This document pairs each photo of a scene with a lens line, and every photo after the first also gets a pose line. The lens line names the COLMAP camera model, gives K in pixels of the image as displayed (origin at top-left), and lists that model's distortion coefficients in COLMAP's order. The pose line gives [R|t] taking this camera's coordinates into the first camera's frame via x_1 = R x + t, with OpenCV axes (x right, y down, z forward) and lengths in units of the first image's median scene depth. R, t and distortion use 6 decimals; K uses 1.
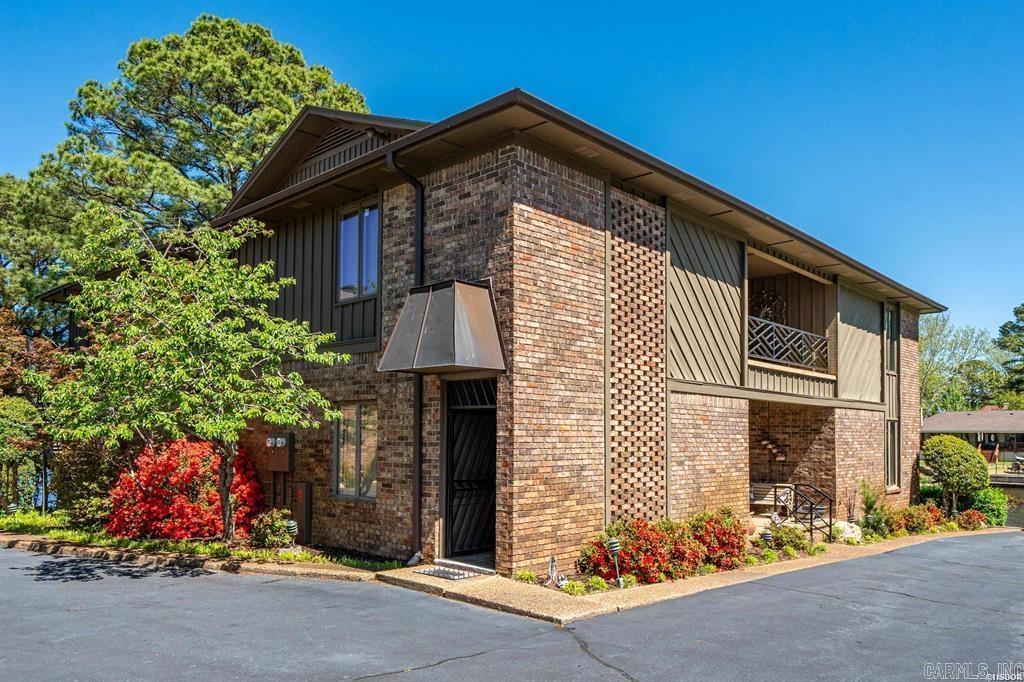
lens RADIAL K [[724.1, 0, 513.3], [0, 724.1, 342.8], [0, 0, 1]] dist [0.009474, 0.001731]
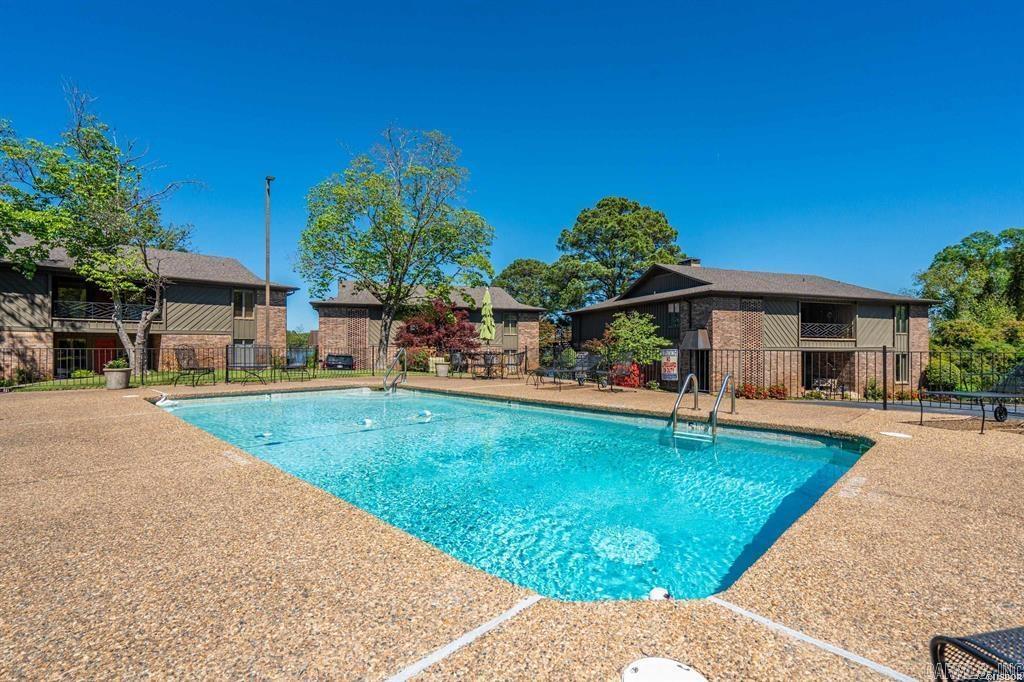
lens RADIAL K [[470.7, 0, 516.8], [0, 470.7, 344.0], [0, 0, 1]] dist [-0.005913, 0.000609]
pose [[0.877483, -0.010454, -0.479493, 0.288290], [0.065138, 0.993096, 0.097553, -0.308227], [0.475163, -0.116834, 0.872106, -1.824688]]
